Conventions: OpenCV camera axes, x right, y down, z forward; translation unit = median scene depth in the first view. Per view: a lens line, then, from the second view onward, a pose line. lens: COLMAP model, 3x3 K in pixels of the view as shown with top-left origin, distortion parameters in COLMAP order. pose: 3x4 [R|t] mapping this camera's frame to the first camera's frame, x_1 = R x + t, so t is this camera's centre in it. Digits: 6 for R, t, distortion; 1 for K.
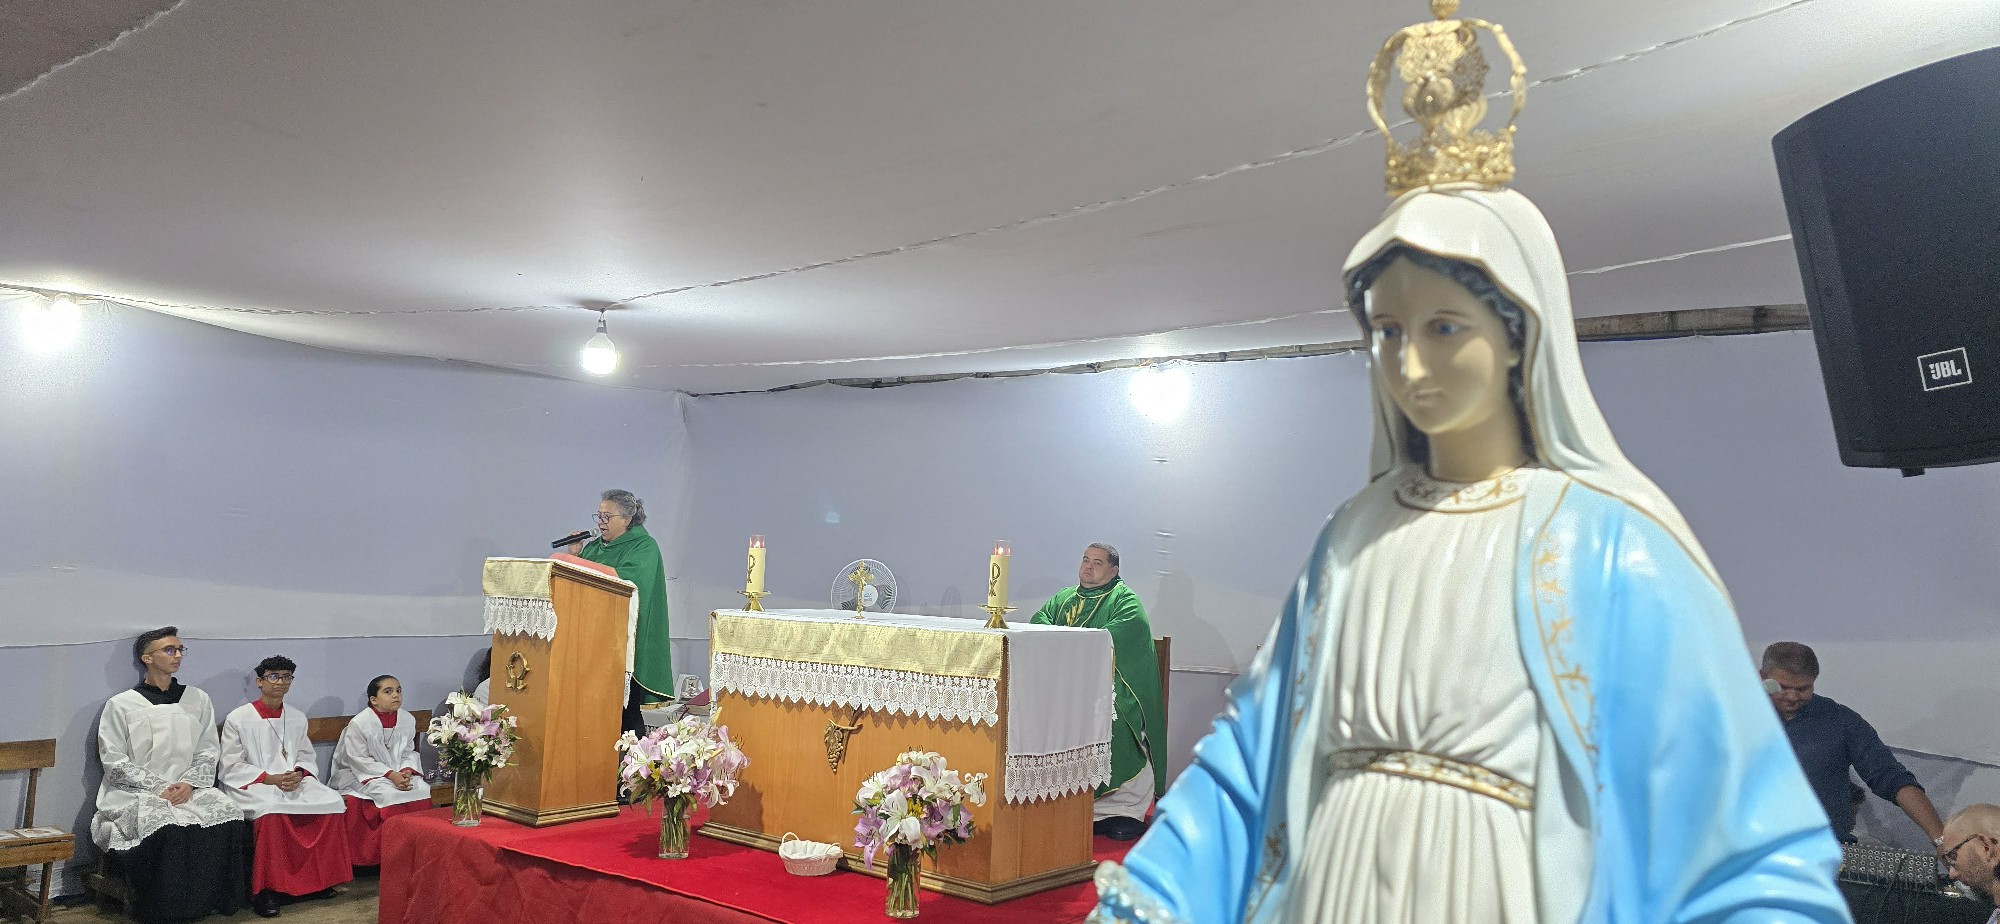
lens RADIAL K [[1290.1, 0, 997.8], [0, 1290.1, 463.1], [0, 0, 1]] dist [0.075835, -0.067154]
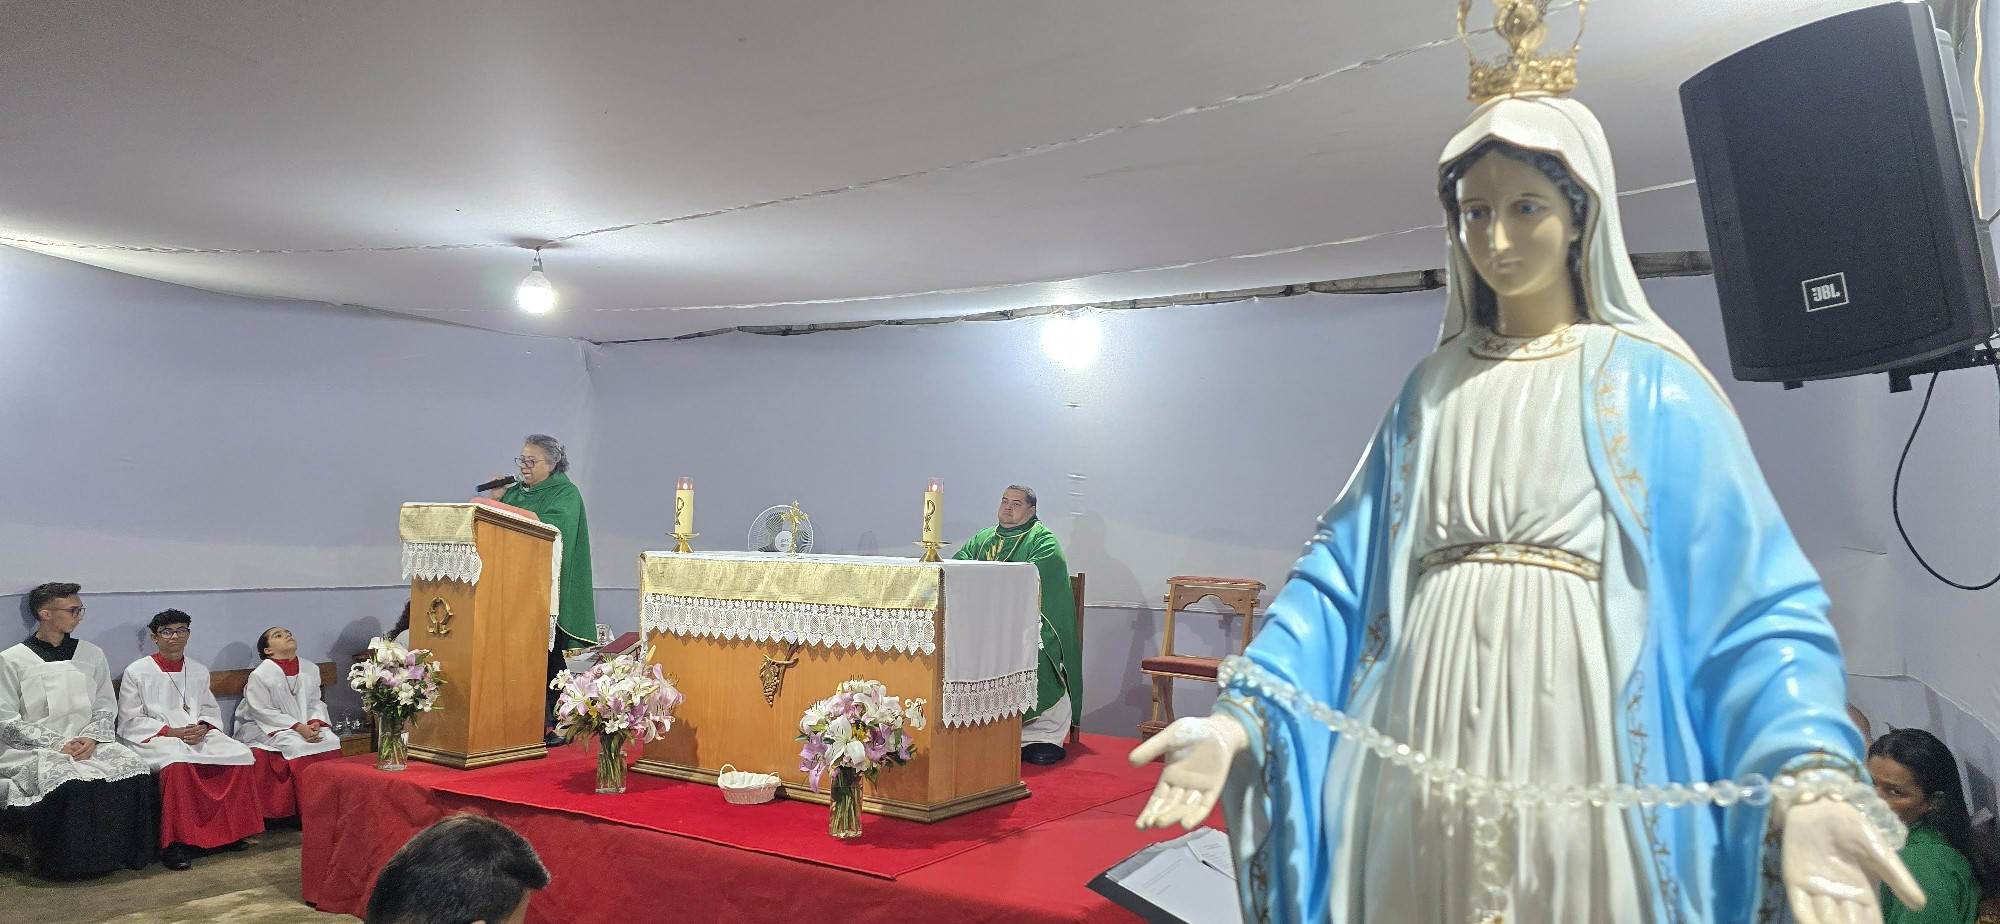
lens RADIAL K [[1278.0, 0, 1003.9], [0, 1278.0, 465.7], [0, 0, 1]] dist [0.072642, -0.068202]
pose [[0.996219, -0.008574, 0.086451, -0.239327], [0.005201, 0.999219, 0.039160, 0.083099], [-0.086720, -0.038563, 0.995486, -0.180348]]
